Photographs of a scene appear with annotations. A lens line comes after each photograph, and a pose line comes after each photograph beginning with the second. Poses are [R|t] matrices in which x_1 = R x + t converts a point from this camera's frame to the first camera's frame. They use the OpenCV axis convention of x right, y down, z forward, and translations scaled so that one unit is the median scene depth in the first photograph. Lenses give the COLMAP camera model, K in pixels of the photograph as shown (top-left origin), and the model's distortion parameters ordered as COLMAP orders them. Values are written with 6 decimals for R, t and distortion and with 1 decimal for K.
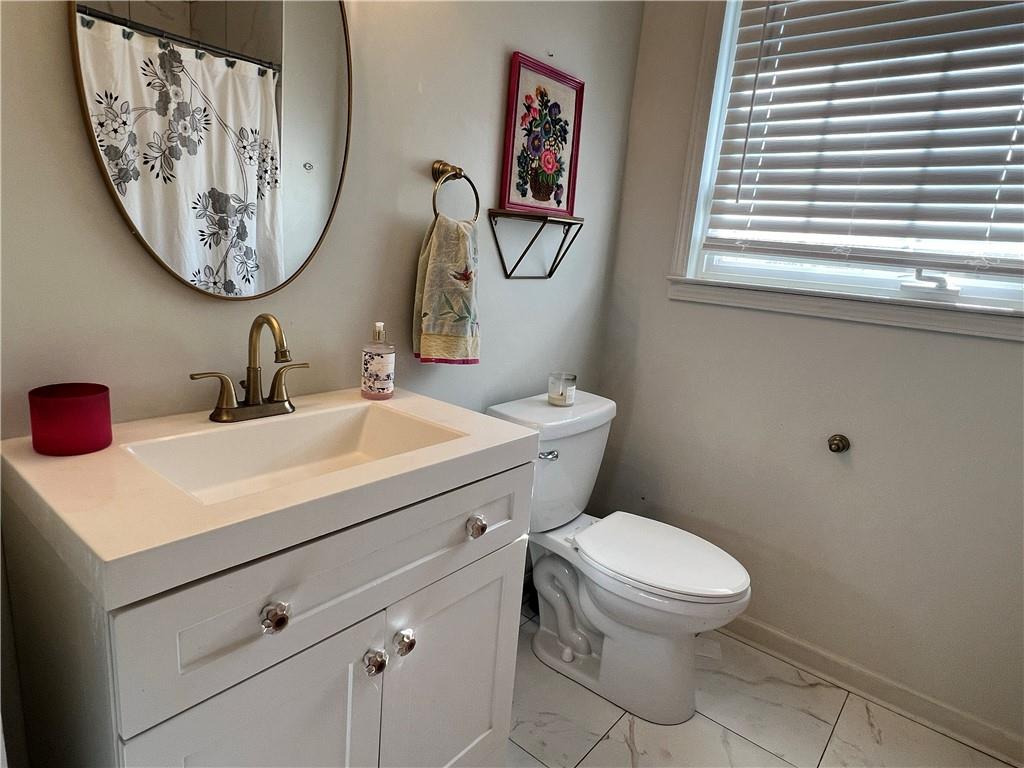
lens RADIAL K [[603.9, 0, 501.0], [0, 603.9, 391.1], [0, 0, 1]] dist [0.000104, -0.002093]
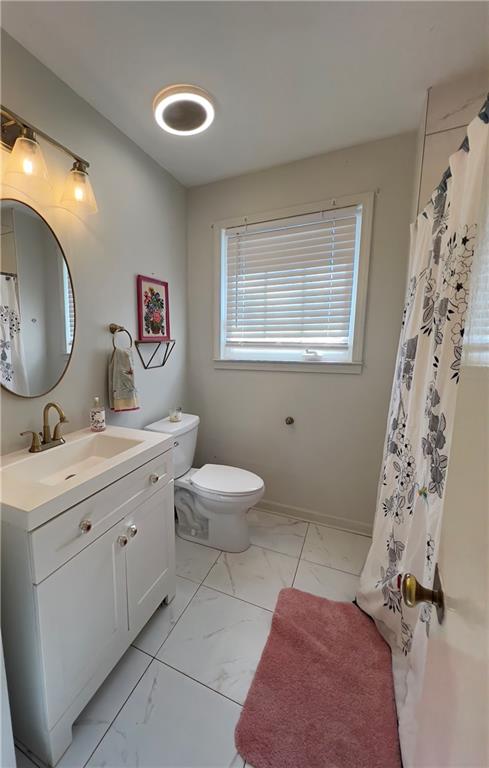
lens RADIAL K [[314.5, 0, 196.6], [0, 314.5, 387.7], [0, 0, 1]] dist [-0.012666, -0.000053]
pose [[0.969834, -0.120285, 0.212021, -0.066018], [0.134724, 0.989357, -0.054973, -0.028229], [-0.203152, 0.081879, 0.975718, -0.192633]]
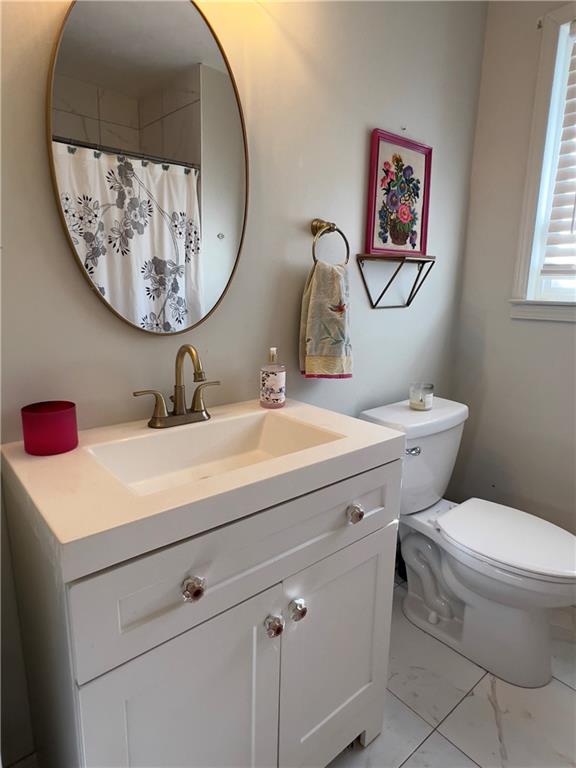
lens RADIAL K [[452.9, 0, 282.8], [0, 452.9, 381.8], [0, 0, 1]] dist [0.000104, -0.002093]
pose [[0.982864, -0.027431, -0.182280, -0.006941], [0.020965, 0.999084, -0.037306, -0.004527], [0.183136, 0.032845, 0.982539, 0.053515]]
